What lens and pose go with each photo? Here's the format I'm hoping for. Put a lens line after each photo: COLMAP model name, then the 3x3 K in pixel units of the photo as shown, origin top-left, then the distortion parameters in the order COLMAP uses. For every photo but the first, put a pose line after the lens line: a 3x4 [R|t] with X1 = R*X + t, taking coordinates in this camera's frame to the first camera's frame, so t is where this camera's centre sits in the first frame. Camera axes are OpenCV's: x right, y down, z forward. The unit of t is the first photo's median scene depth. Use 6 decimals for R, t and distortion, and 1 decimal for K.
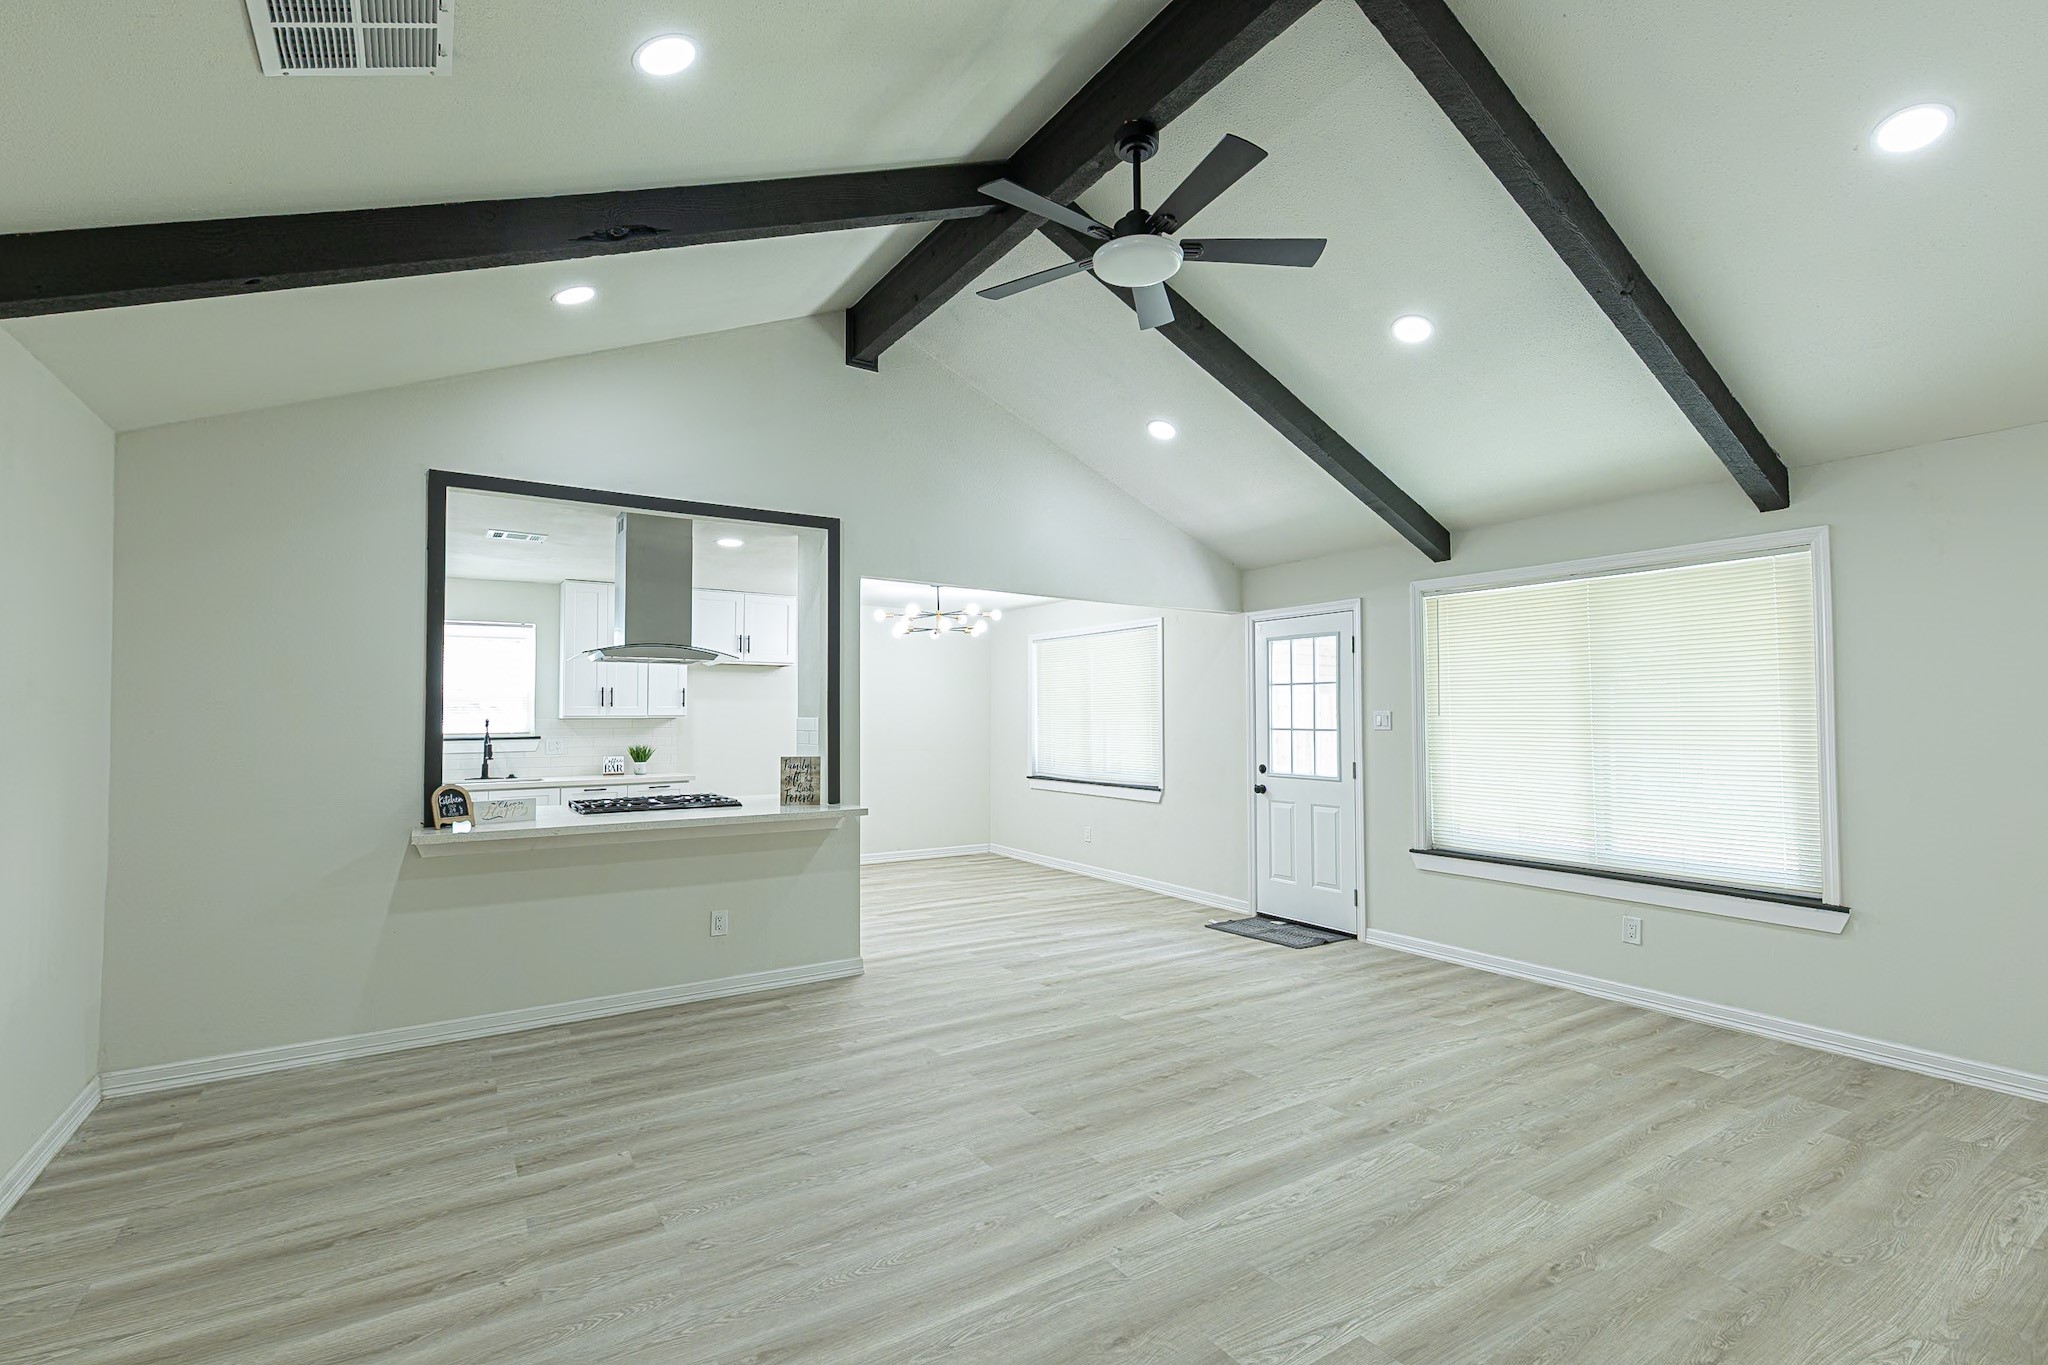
lens RADIAL K [[916.7, 0, 1007.5], [0, 916.7, 685.8], [0, 0, 1]] dist [0.002910, -0.000194]
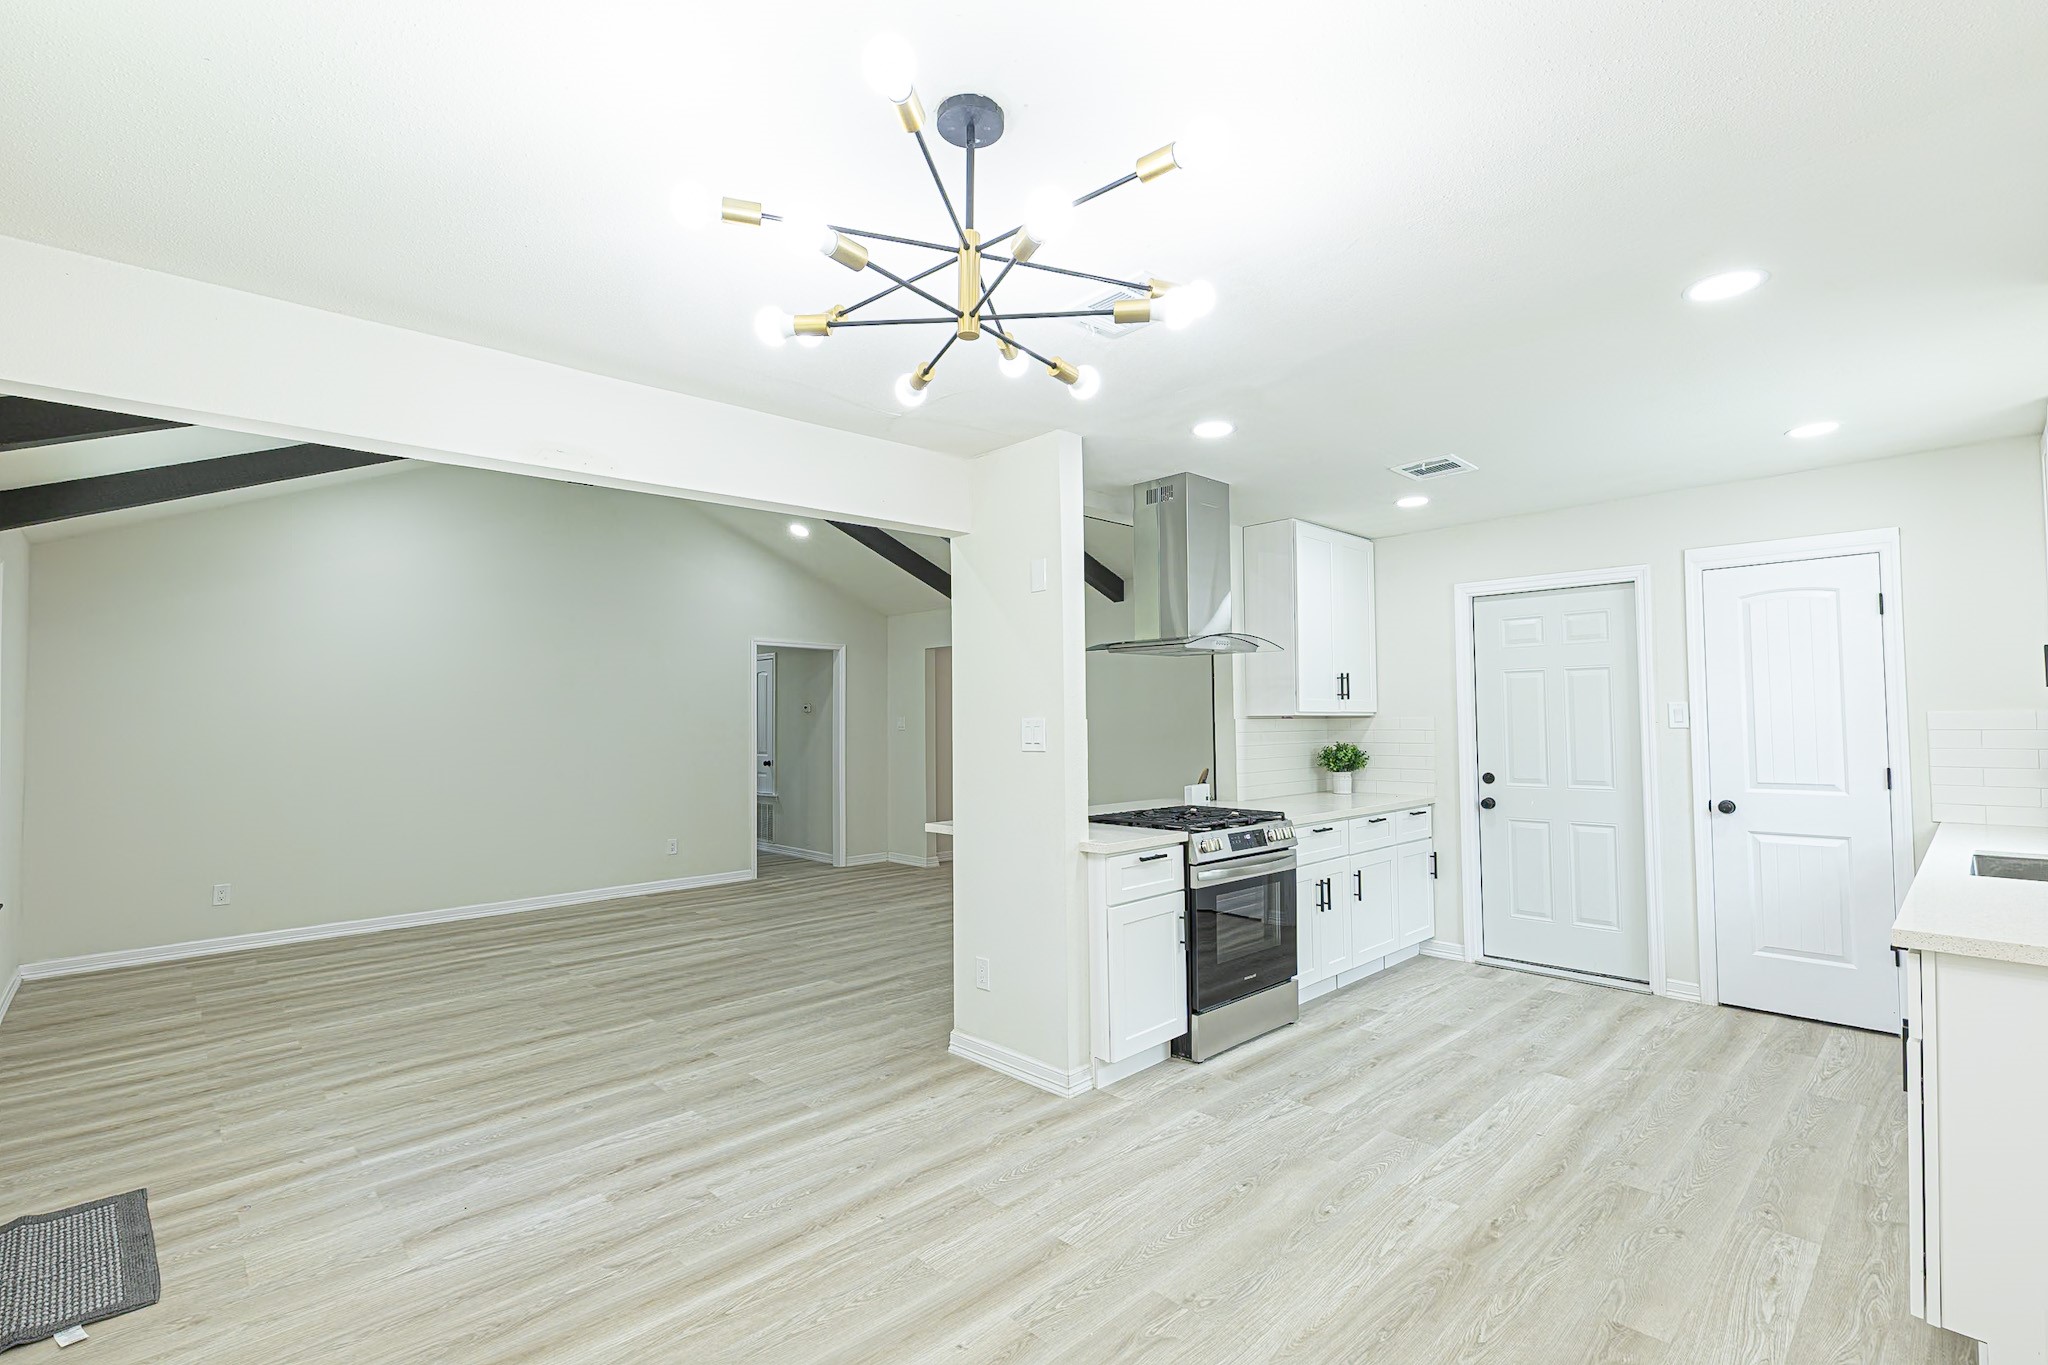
lens RADIAL K [[922.0, 0, 1007.3], [0, 922.0, 695.4], [0, 0, 1]] dist [0.001751, -0.000239]
pose [[-0.983009, 0.007201, -0.183415, -0.075675], [0.018706, 0.997958, -0.061075, 0.074960], [0.182600, -0.063468, -0.981137, 2.111727]]
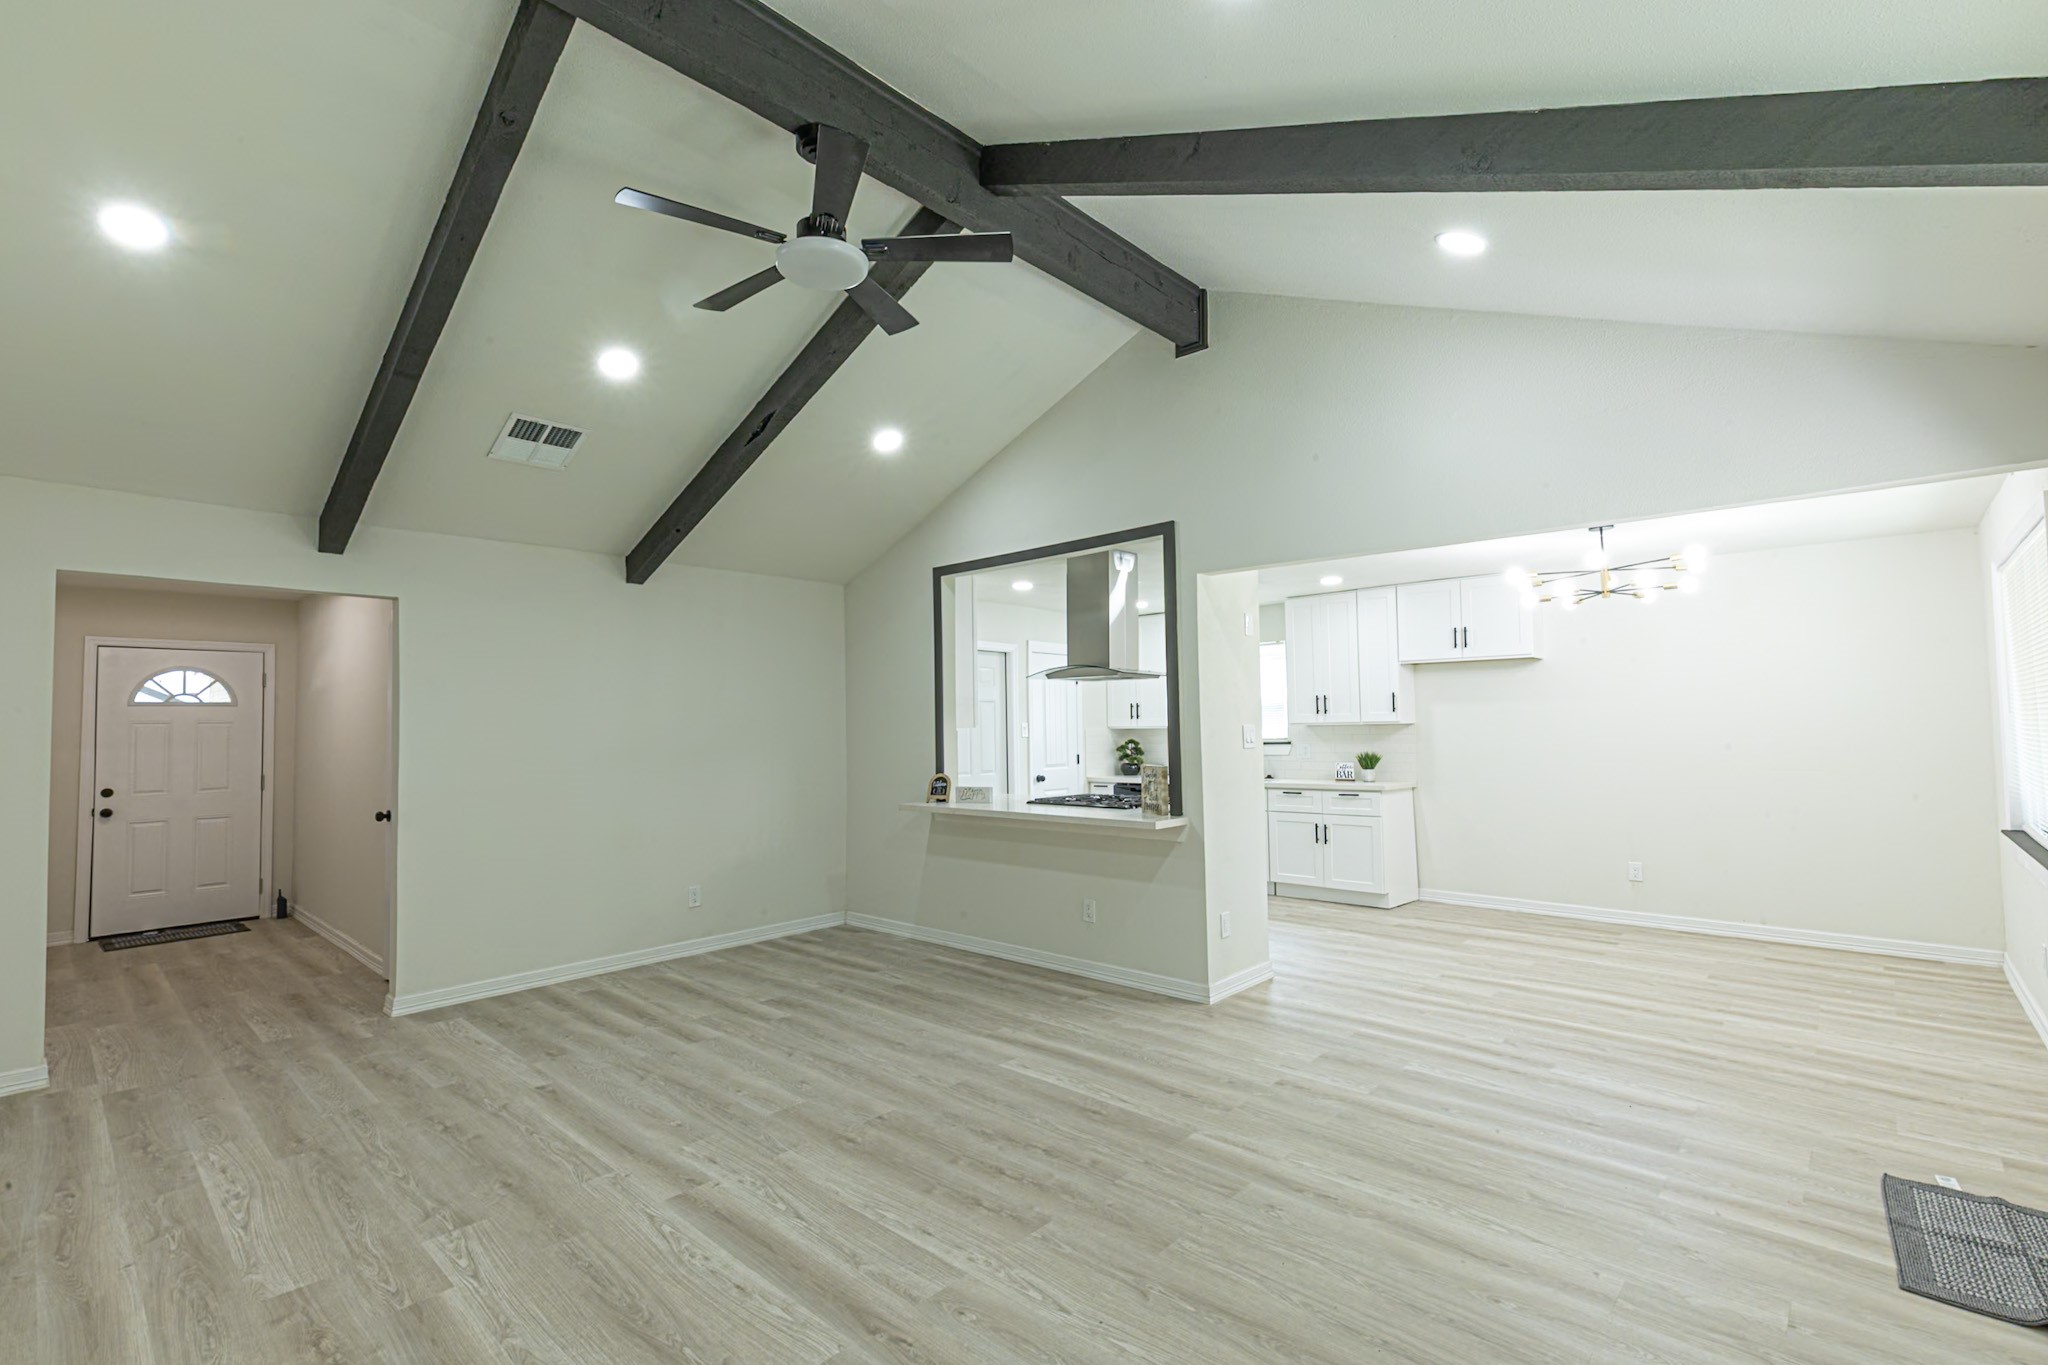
lens RADIAL K [[916.7, 0, 1007.5], [0, 916.7, 685.8], [0, 0, 1]] dist [0.002910, -0.000194]
pose [[0.247717, -0.046809, -0.967701, 0.826773], [0.045250, 0.998301, -0.036706, 0.022326], [0.967775, -0.034696, 0.249415, 0.691034]]
